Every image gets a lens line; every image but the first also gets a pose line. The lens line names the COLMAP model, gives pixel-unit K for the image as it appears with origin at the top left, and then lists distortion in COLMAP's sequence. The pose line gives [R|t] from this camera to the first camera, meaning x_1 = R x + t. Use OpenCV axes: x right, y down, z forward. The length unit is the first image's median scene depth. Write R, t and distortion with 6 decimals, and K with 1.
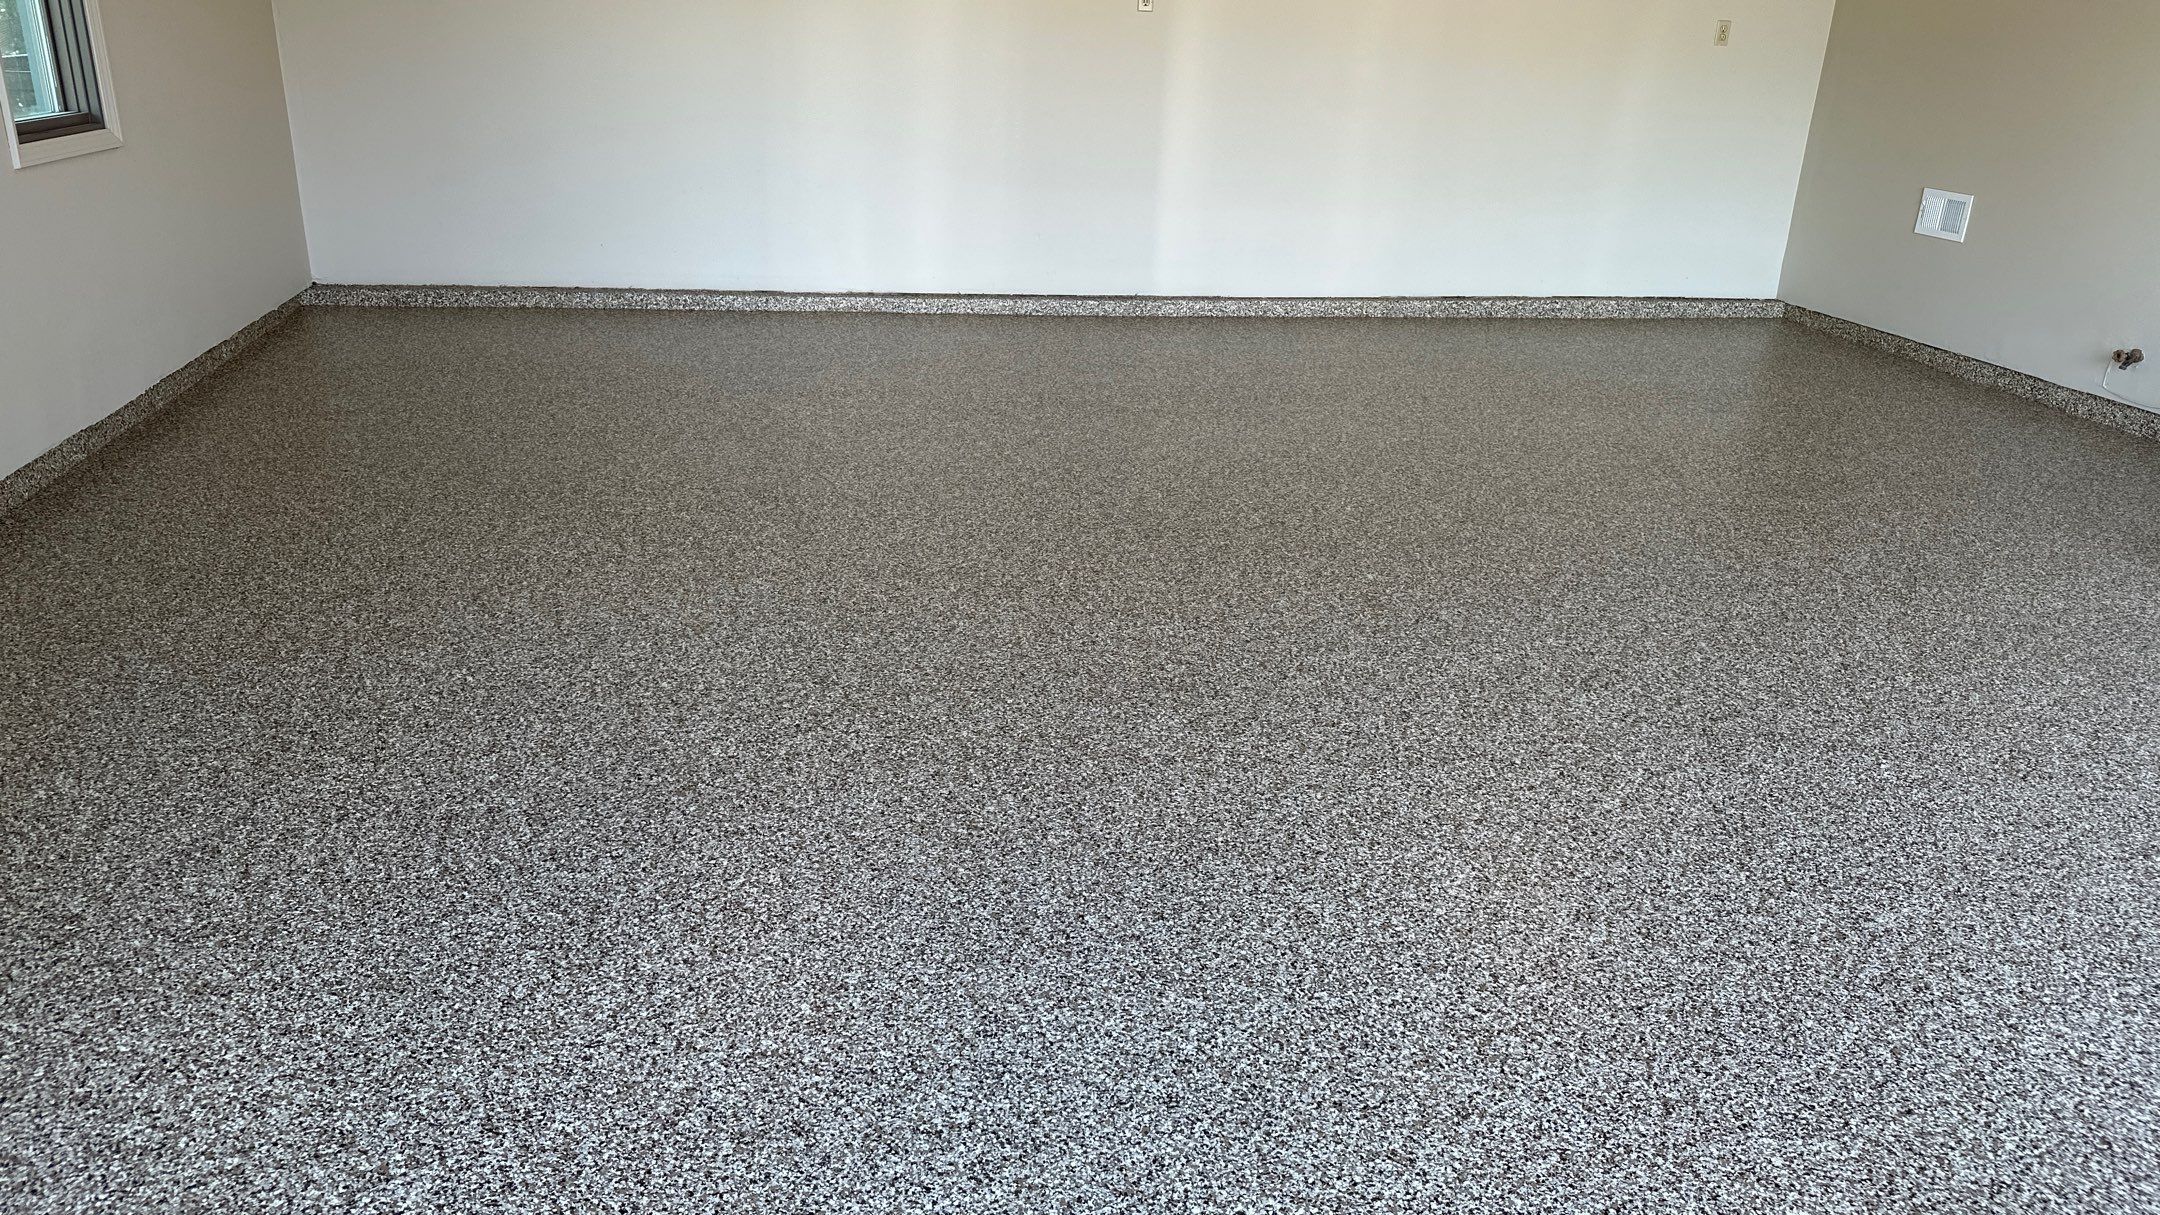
lens RADIAL K [[1517.8, 0, 1080.0], [0, 1517.8, 607.5], [0, 0, 1]] dist [0.153509, -0.313300]
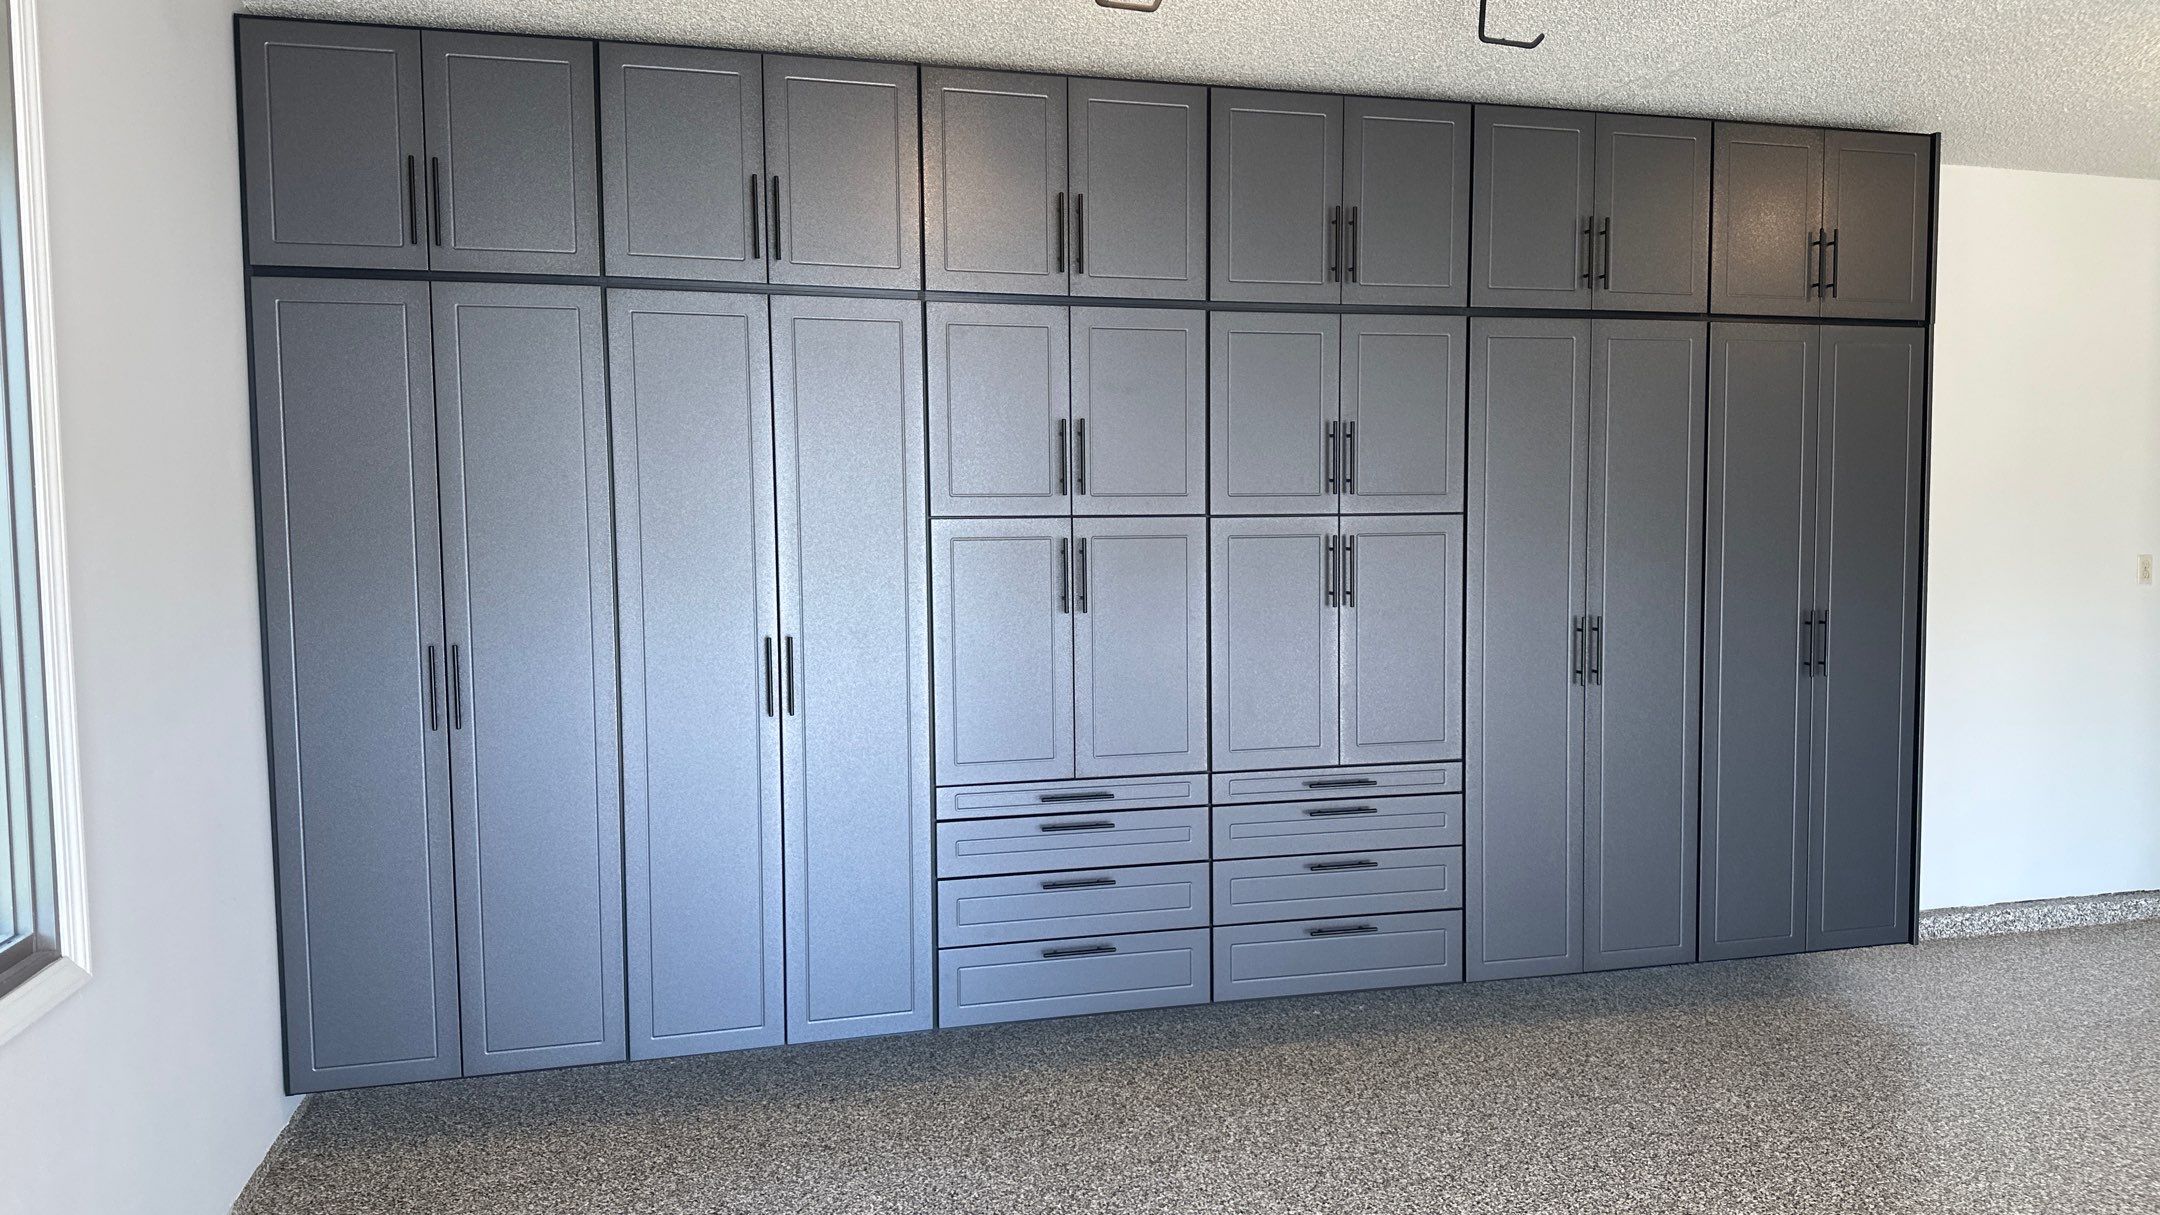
lens RADIAL K [[1516.1, 0, 1087.0], [0, 1516.1, 623.5], [0, 0, 1]] dist [0.163913, -0.311874]
pose [[0.995902, -0.054572, 0.072124, -0.378174], [0.073601, 0.952465, -0.295623, -0.289313], [-0.052562, 0.299720, 0.952578, 0.529948]]
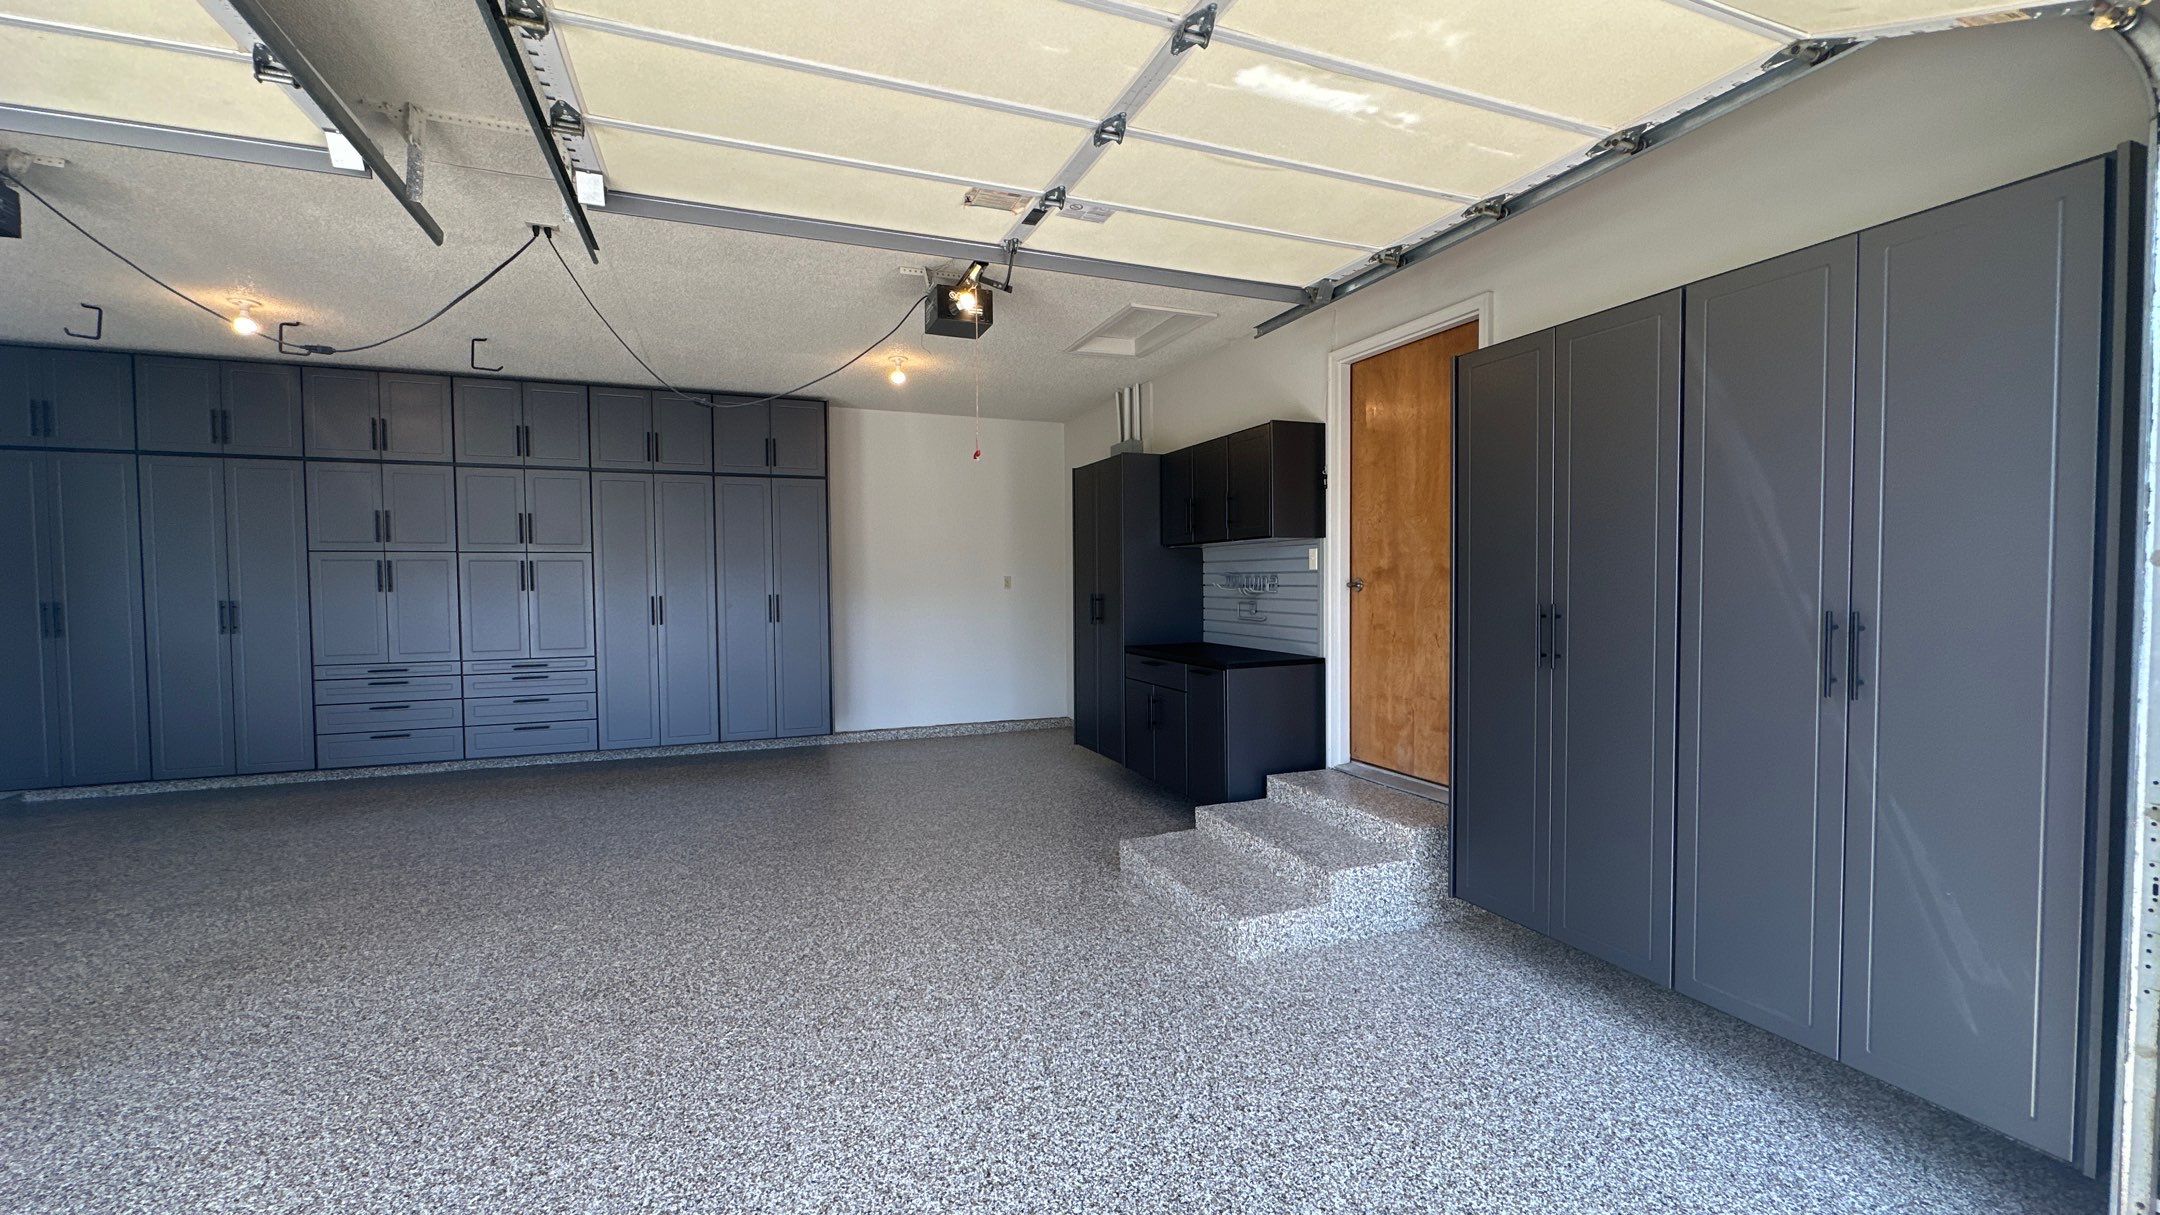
lens RADIAL K [[867.1, 0, 1083.2], [0, 867.1, 608.8], [0, 0, 1]] dist [-0.001178, 0.000020]
pose [[0.980357, -0.054639, 0.189511, 0.594107], [0.113957, 0.941164, -0.318158, 0.016533], [-0.160977, 0.333504, 0.928903, 0.008948]]
